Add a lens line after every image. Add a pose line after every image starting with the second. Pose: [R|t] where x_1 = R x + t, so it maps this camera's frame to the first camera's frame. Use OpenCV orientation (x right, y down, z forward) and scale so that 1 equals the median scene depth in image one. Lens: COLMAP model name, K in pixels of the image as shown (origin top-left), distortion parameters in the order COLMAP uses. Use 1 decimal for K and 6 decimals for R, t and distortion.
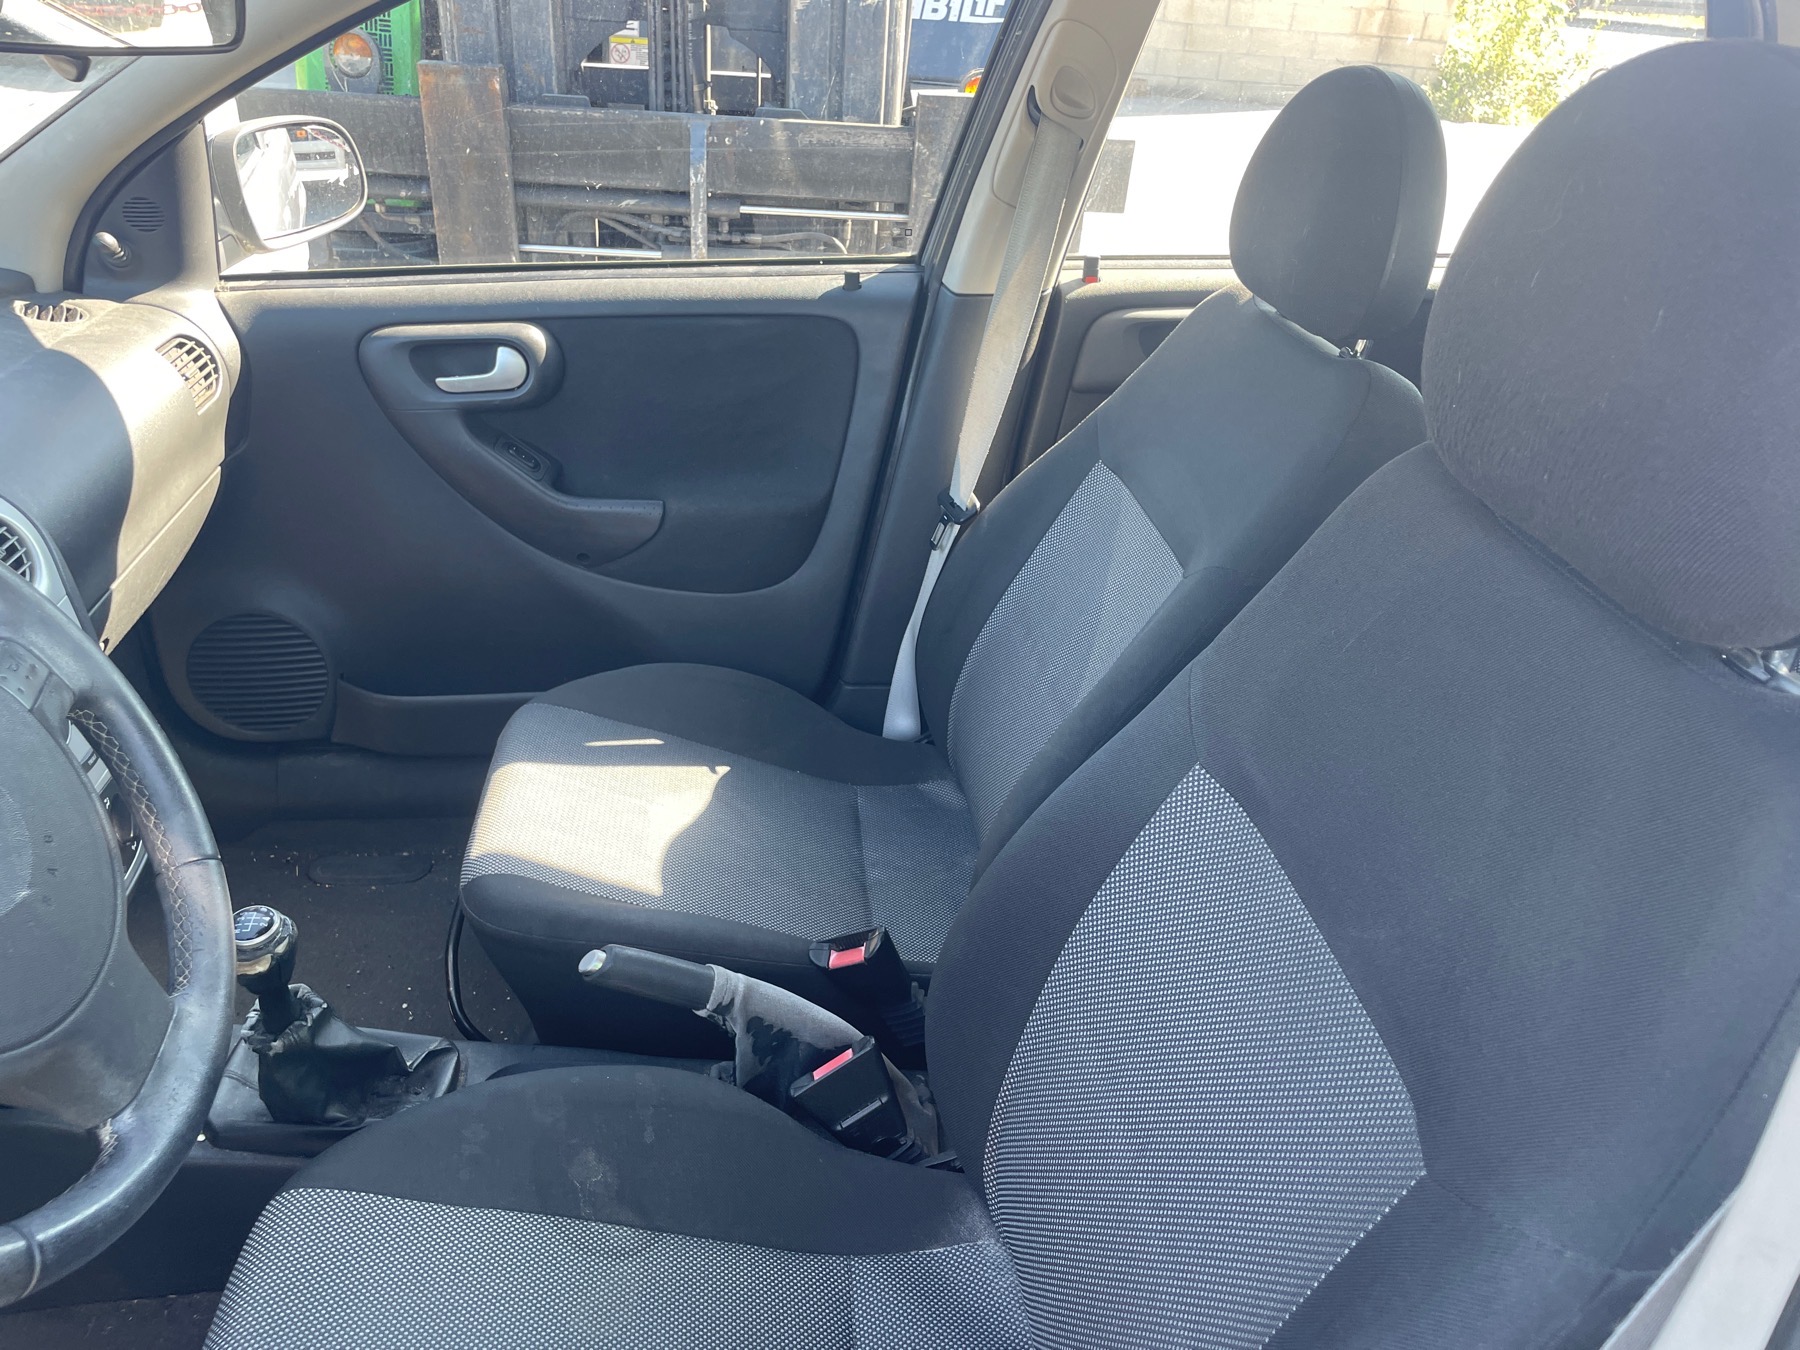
lens RADIAL K [[1348.3, 0, 900.0], [0, 1348.3, 675.0], [0, 0, 1]] dist [0.079298, -0.119572]
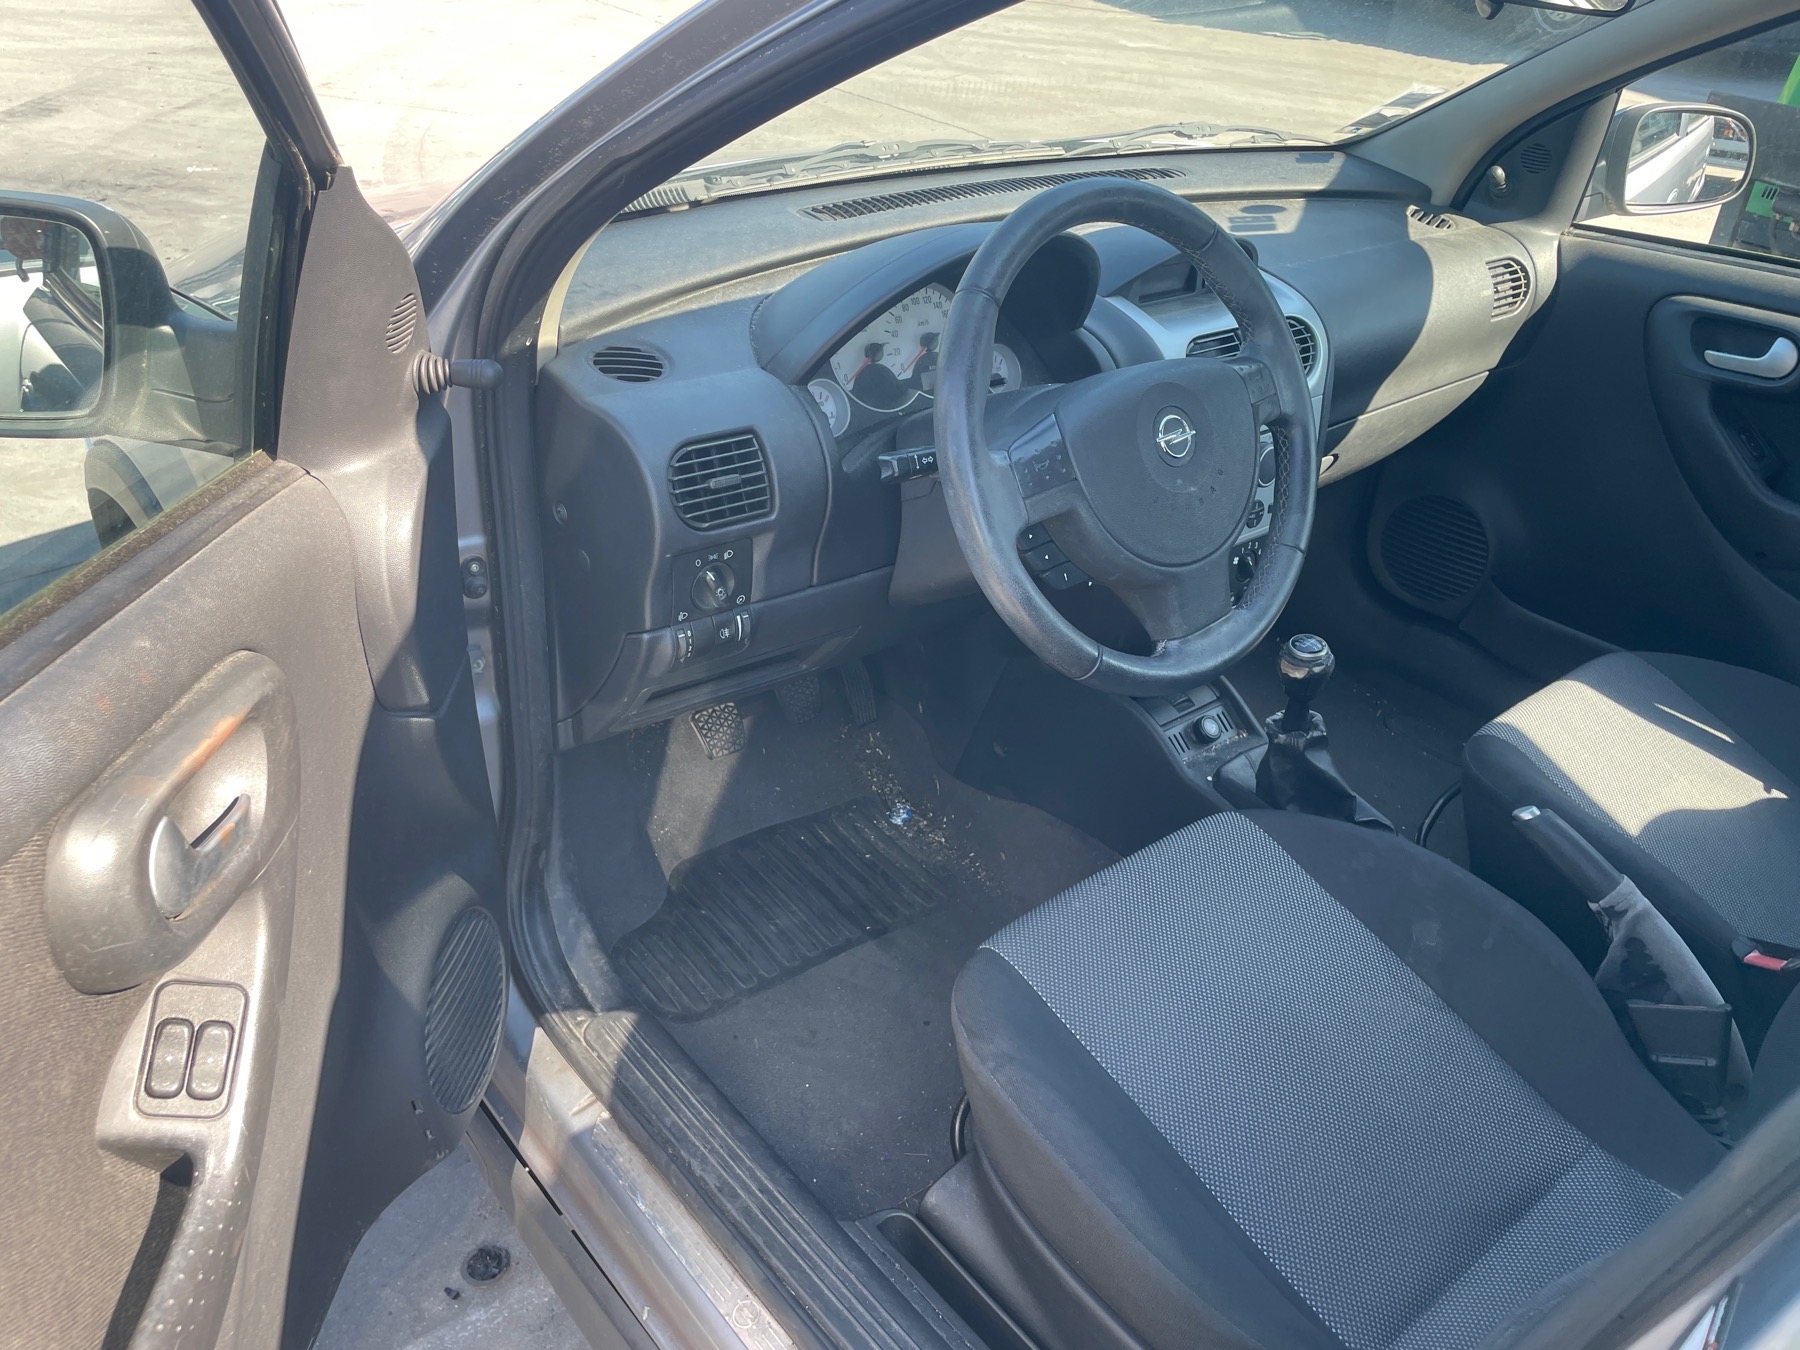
lens RADIAL K [[1348.3, 0, 900.0], [0, 1348.3, 675.0], [0, 0, 1]] dist [0.079298, -0.119572]
pose [[0.568944, 0.420981, -0.706454, 0.183773], [-0.427948, 0.885124, 0.182802, 0.093470], [0.702255, 0.198321, 0.683744, -0.147573]]
